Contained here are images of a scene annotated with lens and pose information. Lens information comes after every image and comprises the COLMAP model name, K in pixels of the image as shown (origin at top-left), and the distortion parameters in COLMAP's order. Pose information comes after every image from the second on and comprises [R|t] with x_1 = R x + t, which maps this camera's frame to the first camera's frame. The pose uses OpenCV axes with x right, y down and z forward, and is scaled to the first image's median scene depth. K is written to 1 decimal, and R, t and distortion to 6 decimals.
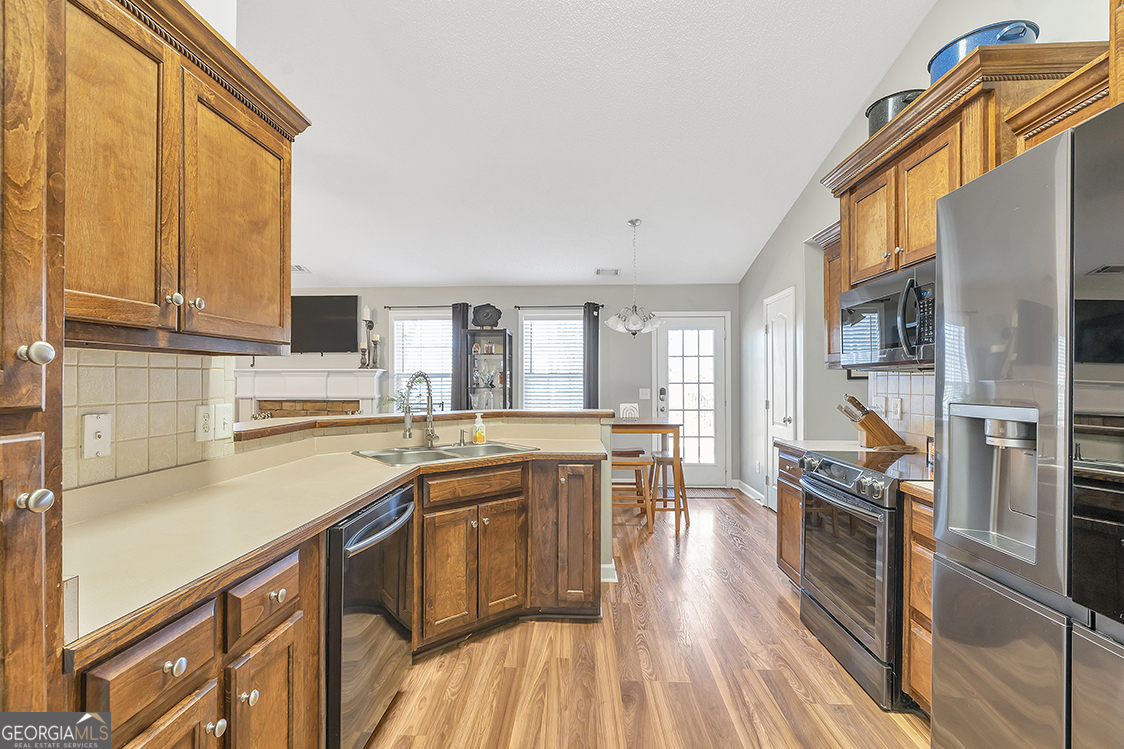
lens RADIAL K [[512.6, 0, 563.2], [0, 512.6, 376.1], [0, 0, 1]] dist [-0.008426, 0.004216]
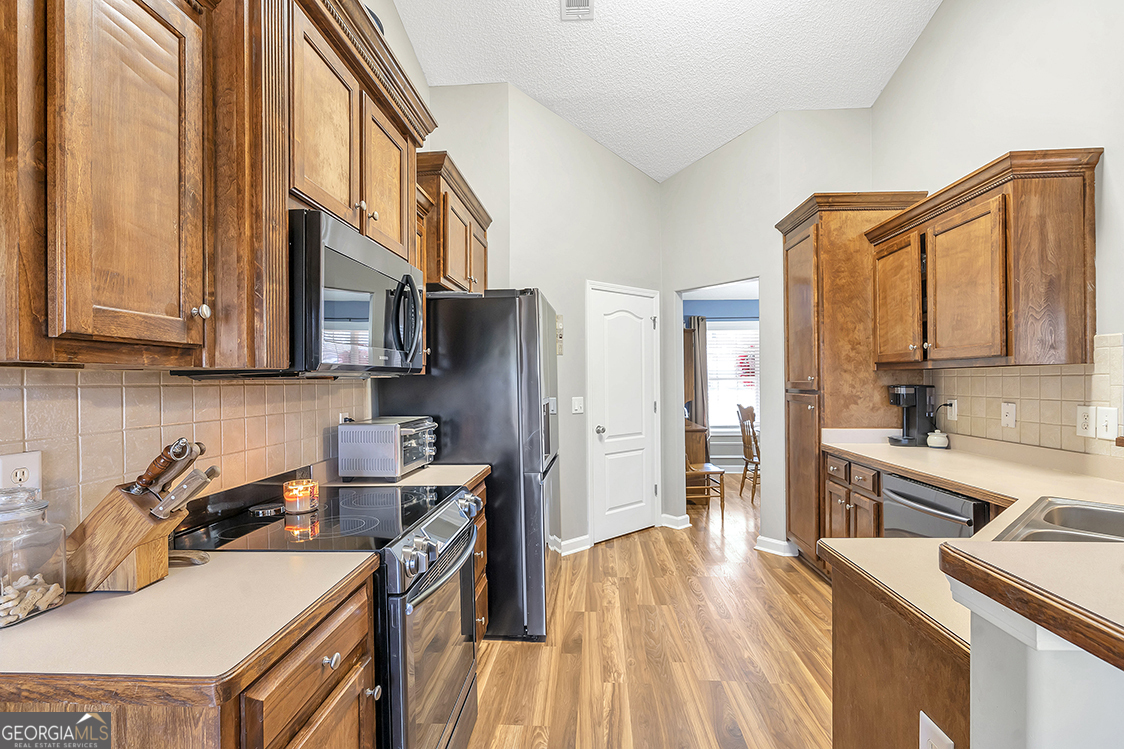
lens RADIAL K [[512.6, 0, 565.9], [0, 512.6, 379.3], [0, 0, 1]] dist [-0.008426, 0.004216]
pose [[-0.999681, 0.007861, 0.023994, 0.343341], [0.007607, 0.999914, -0.010680, -0.000750], [-0.024076, -0.010494, -0.999655, 1.644958]]
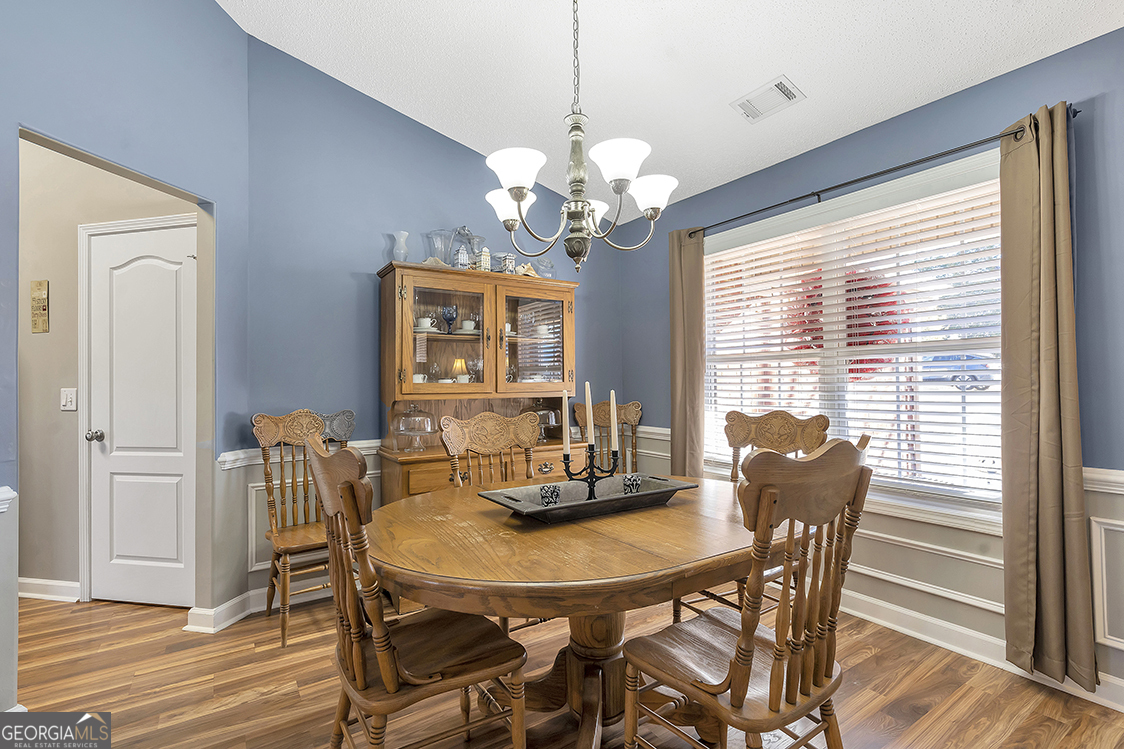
lens RADIAL K [[523.3, 0, 556.3], [0, 523.3, 370.5], [0, 0, 1]] dist [-0.008343, 0.001422]
pose [[-0.589022, 0.025706, 0.807708, -1.314751], [0.005892, 0.999604, -0.027517, 0.037993], [-0.808095, -0.011449, -0.588940, -0.207084]]
